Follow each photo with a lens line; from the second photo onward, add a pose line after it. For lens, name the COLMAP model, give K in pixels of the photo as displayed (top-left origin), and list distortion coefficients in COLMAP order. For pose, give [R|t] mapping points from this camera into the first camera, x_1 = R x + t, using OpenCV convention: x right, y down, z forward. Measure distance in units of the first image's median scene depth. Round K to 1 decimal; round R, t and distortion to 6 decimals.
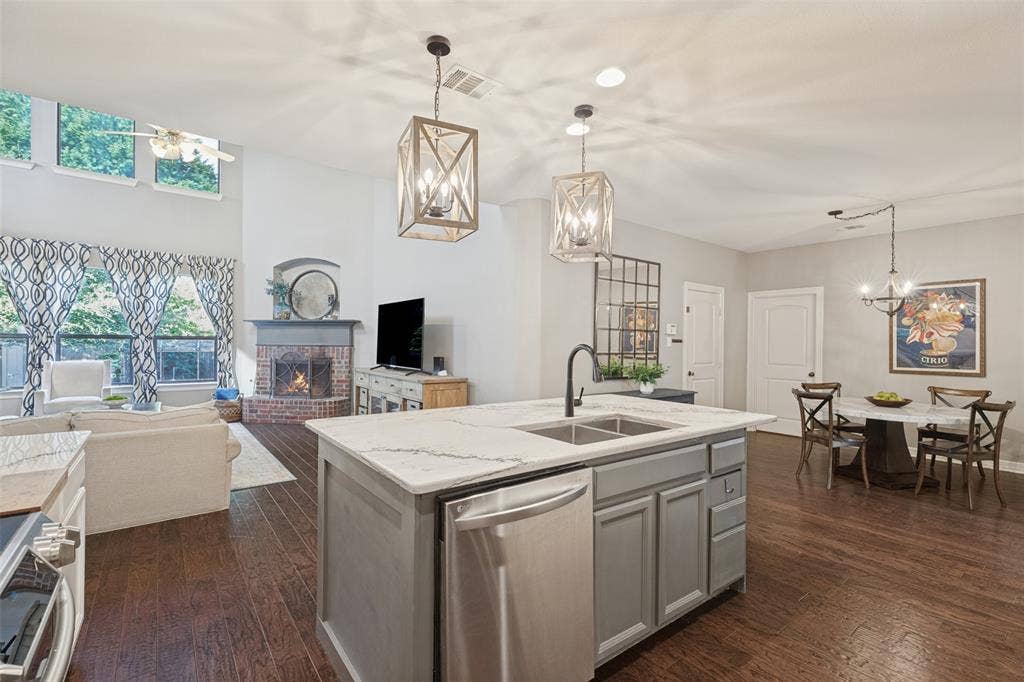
lens RADIAL K [[457.8, 0, 510.6], [0, 457.8, 341.6], [0, 0, 1]] dist [0.001322, 0.000506]
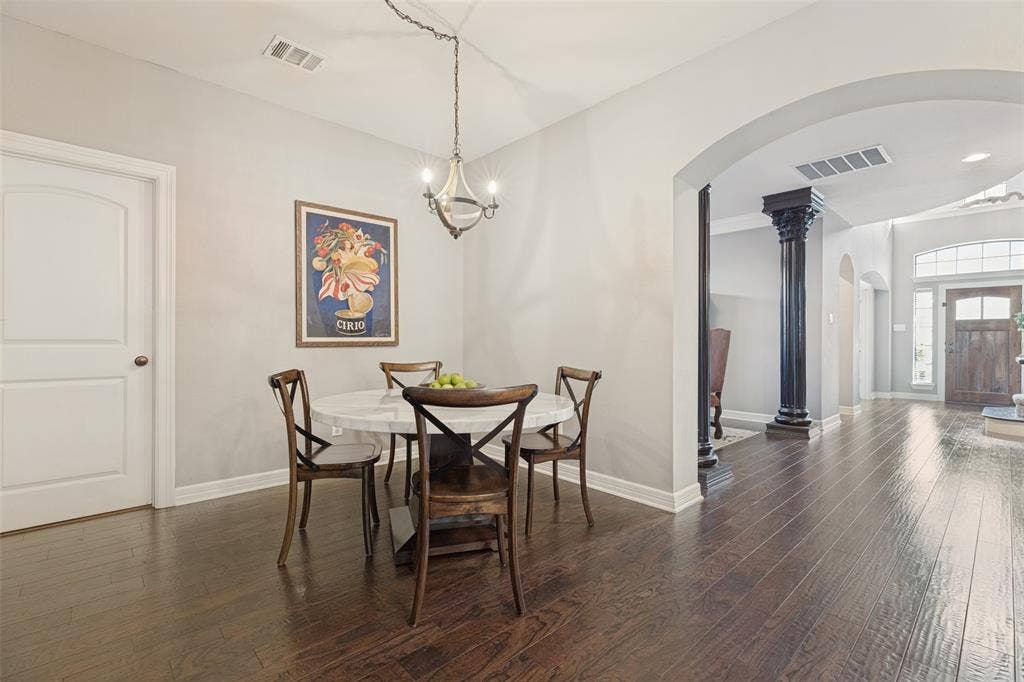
lens RADIAL K [[457.8, 0, 510.6], [0, 457.8, 341.6], [0, 0, 1]] dist [0.001322, 0.000506]
pose [[-0.093152, -0.014946, 0.995540, 0.186195], [-0.006030, 0.999877, 0.014447, 0.044468], [-0.995634, -0.004657, -0.093231, 0.685859]]
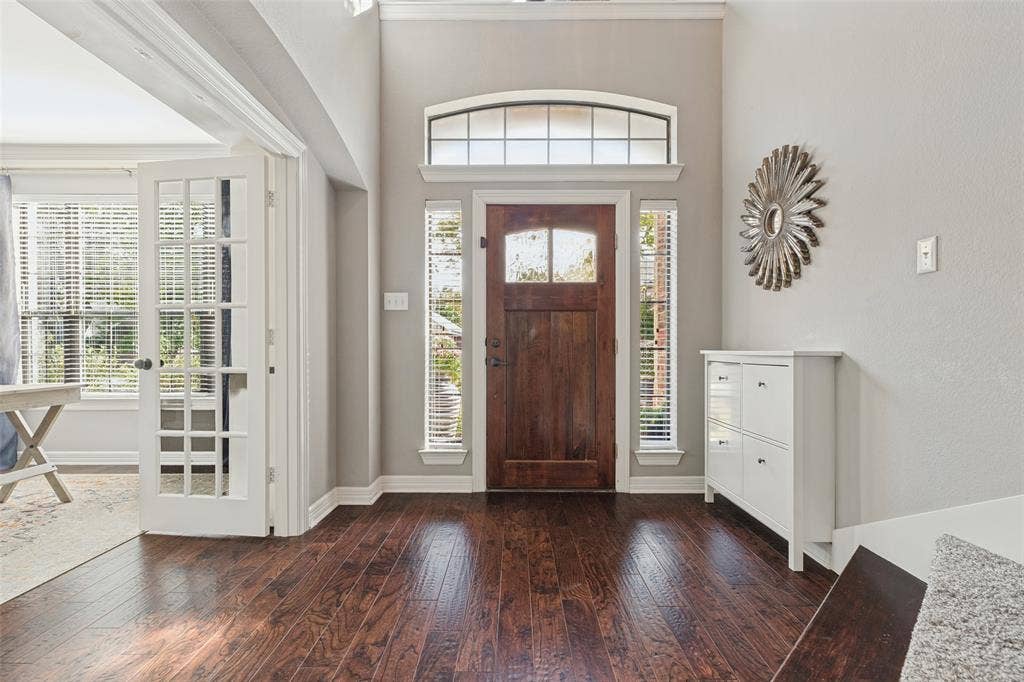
lens RADIAL K [[487.3, 0, 512.0], [0, 487.3, 341.0], [0, 0, 1]] dist [0.001563, 0.000091]
pose [[-0.795829, -0.013418, 0.605372, 1.015001], [-0.009724, 0.999909, 0.009379, 0.054396], [-0.605443, 0.001578, -0.795887, -0.249570]]
